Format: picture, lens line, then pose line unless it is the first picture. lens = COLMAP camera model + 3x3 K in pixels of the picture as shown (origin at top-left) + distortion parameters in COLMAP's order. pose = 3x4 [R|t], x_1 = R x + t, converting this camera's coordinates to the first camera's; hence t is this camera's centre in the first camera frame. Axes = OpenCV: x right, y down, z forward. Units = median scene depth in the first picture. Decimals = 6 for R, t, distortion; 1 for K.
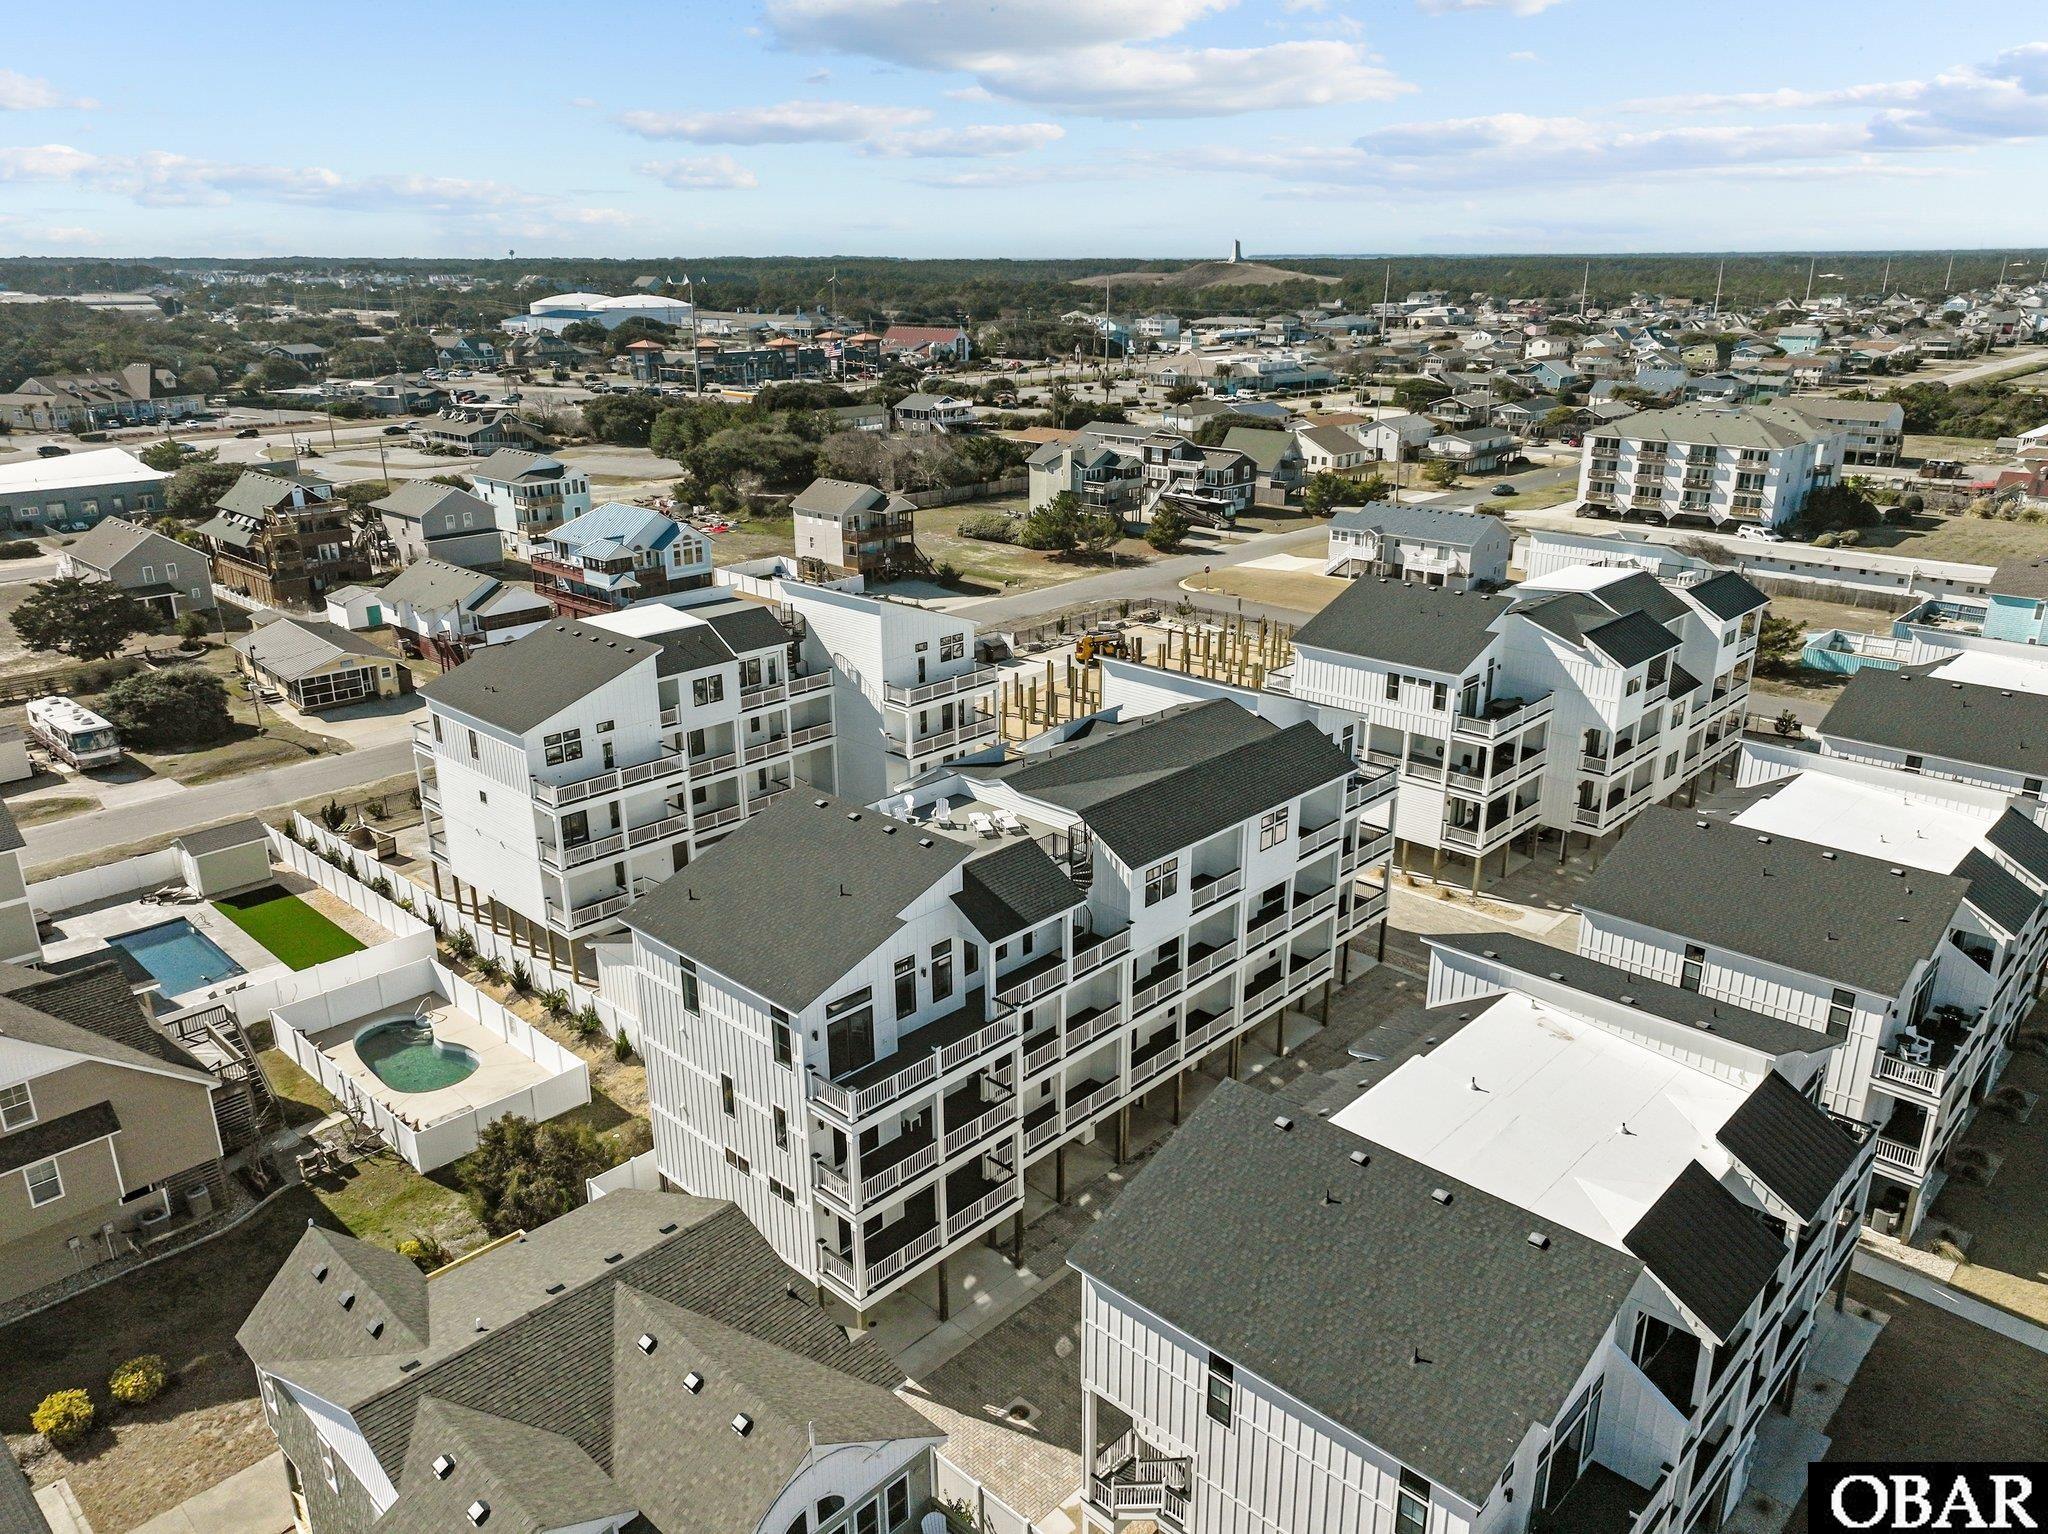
lens RADIAL K [[1460.1, 0, 1024.0], [0, 1460.1, 767.0], [0, 0, 1]] dist [0.003932, 0.008465]
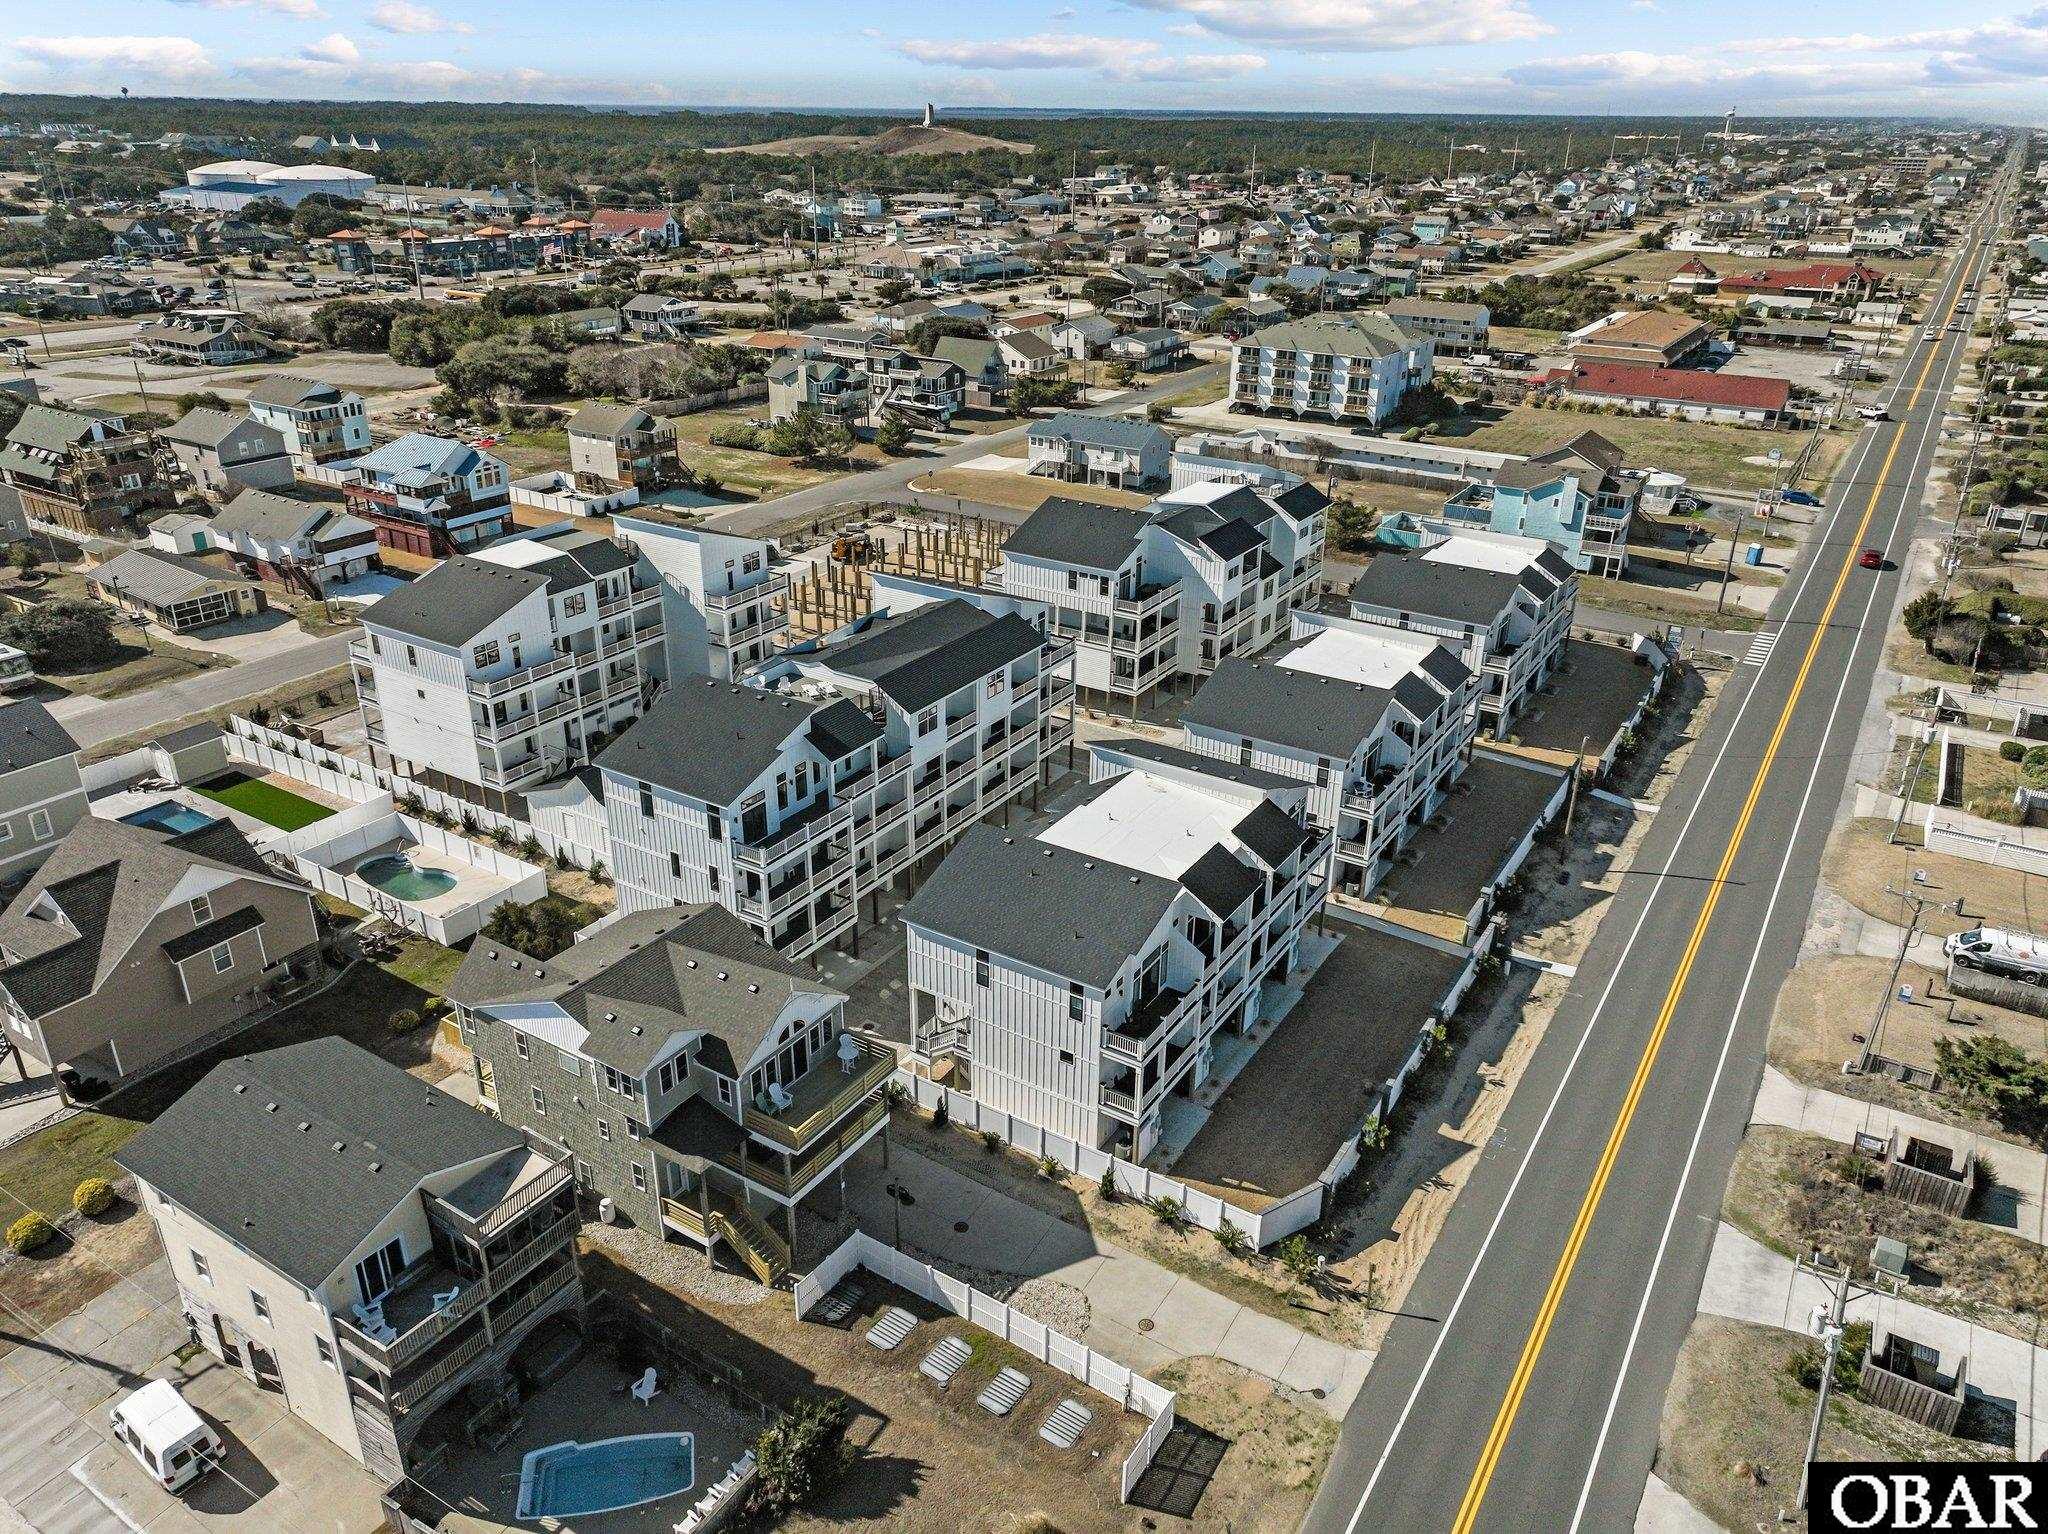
lens RADIAL K [[1439.4, 0, 1024.0], [0, 1439.4, 767.0], [0, 0, 1]] dist [-0.000809, 0.011367]
pose [[0.980682, -0.067353, 0.183650, -0.066084], [0.049847, 0.993905, 0.098329, -0.014536], [-0.189153, -0.087275, 0.978061, -0.391541]]
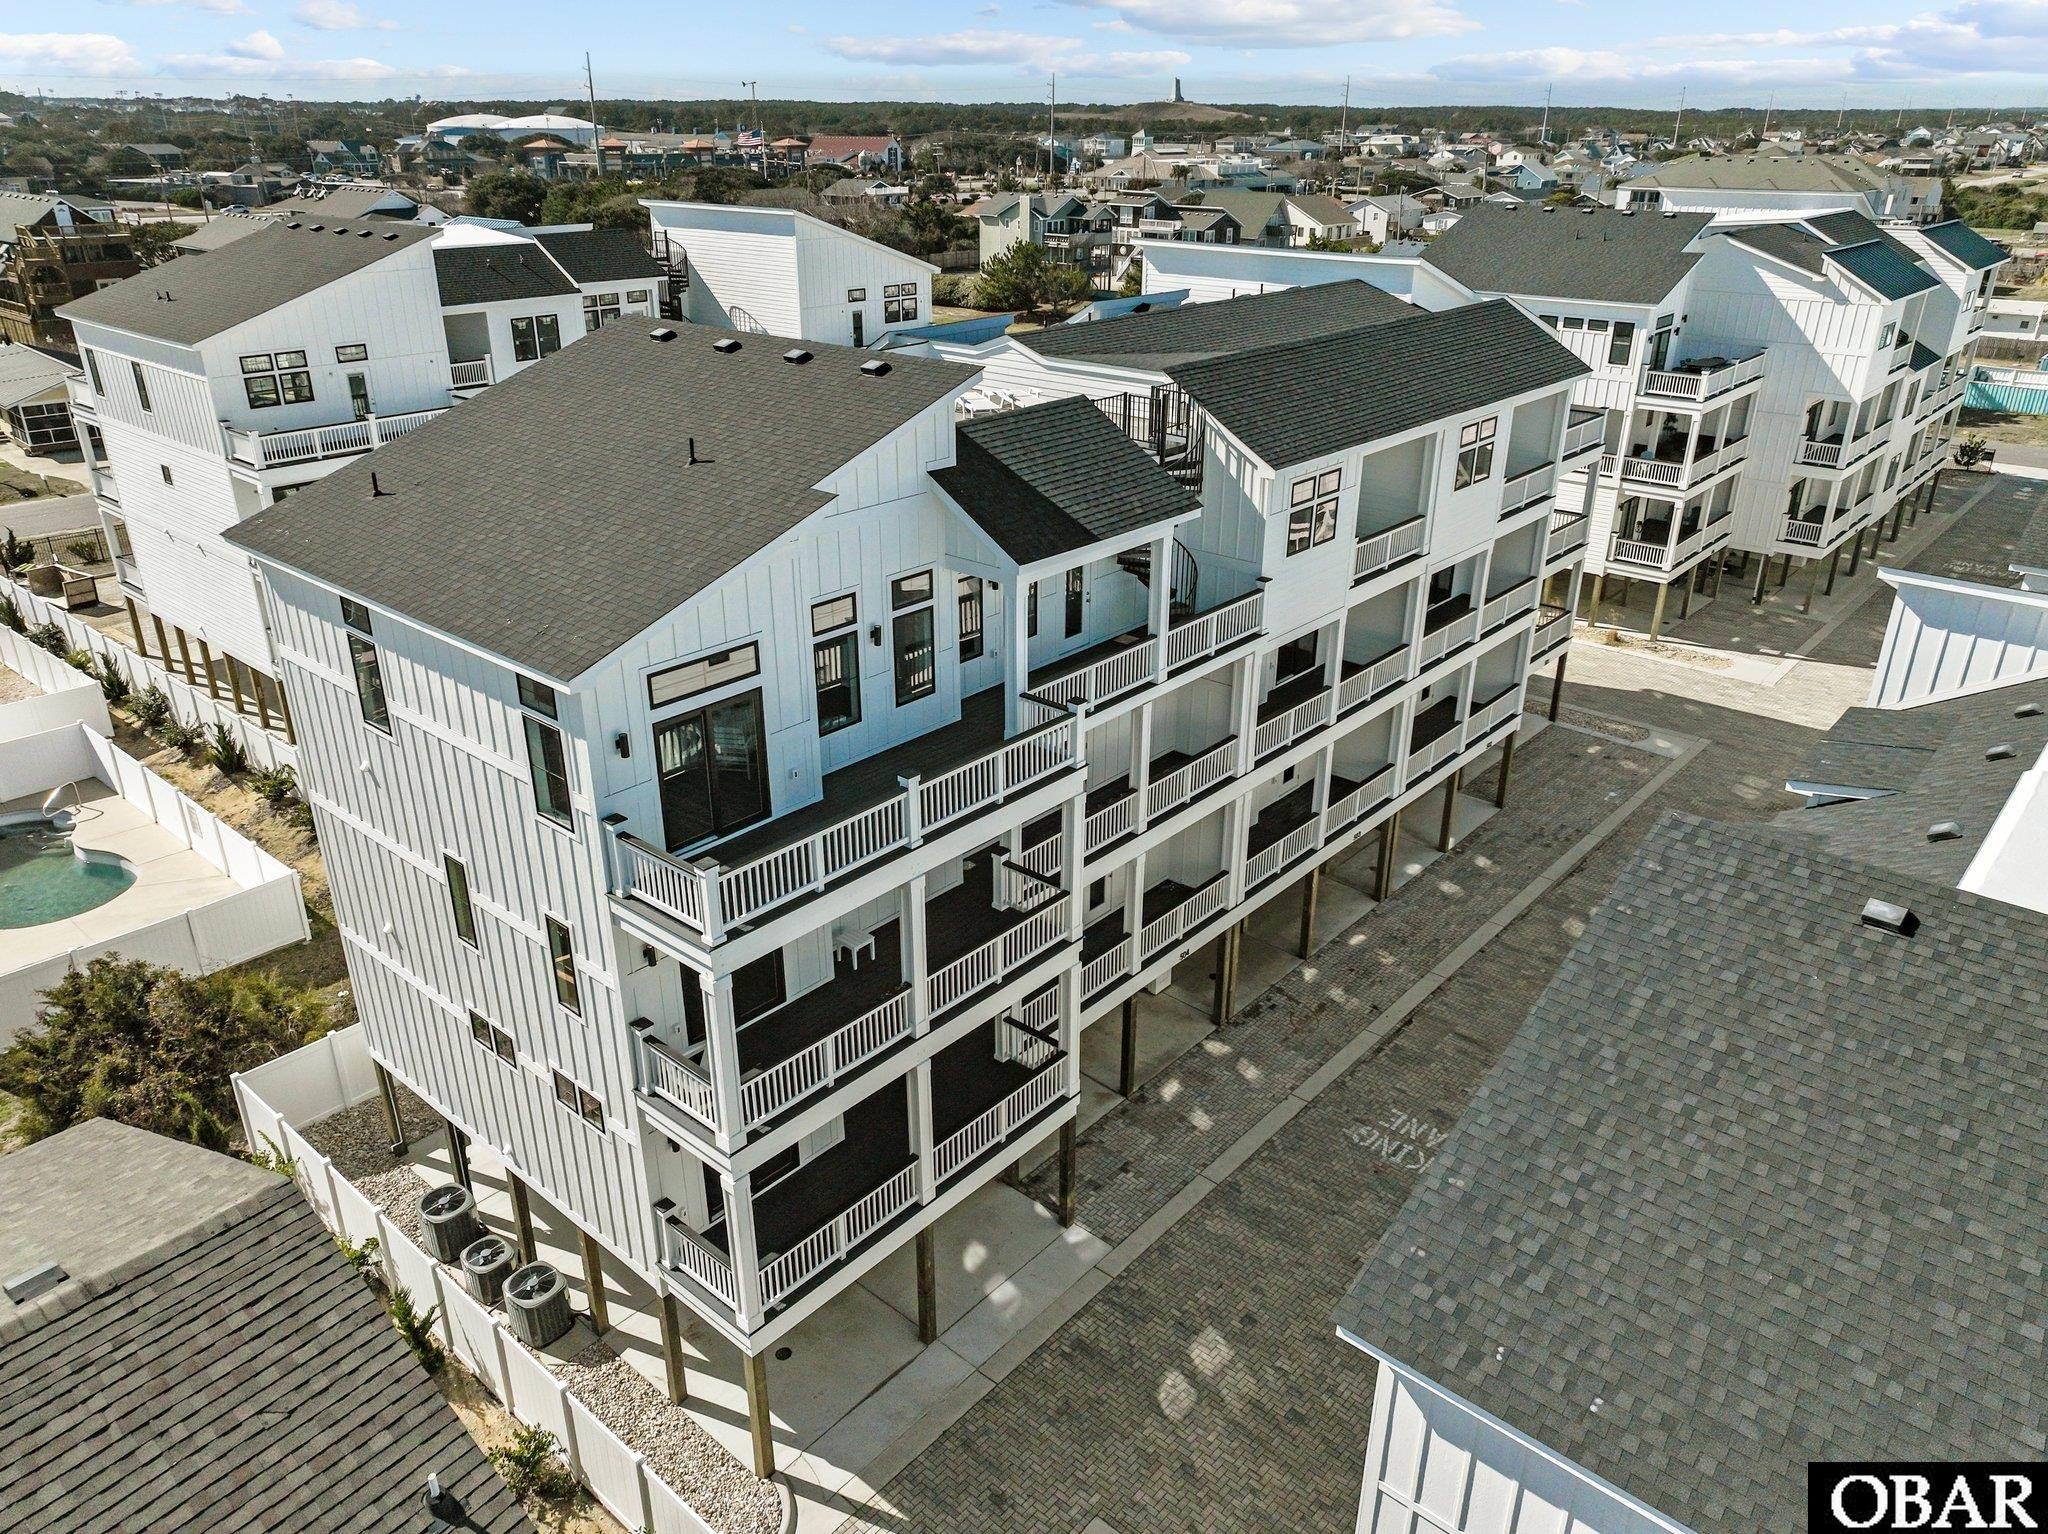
lens RADIAL K [[1439.4, 0, 1024.0], [0, 1439.4, 767.0], [0, 0, 1]] dist [-0.000809, 0.011367]
pose [[0.998994, -0.011008, 0.043464, -0.025419], [0.007016, 0.995829, 0.090965, 0.085814], [-0.044284, -0.090568, 0.994905, 0.325674]]
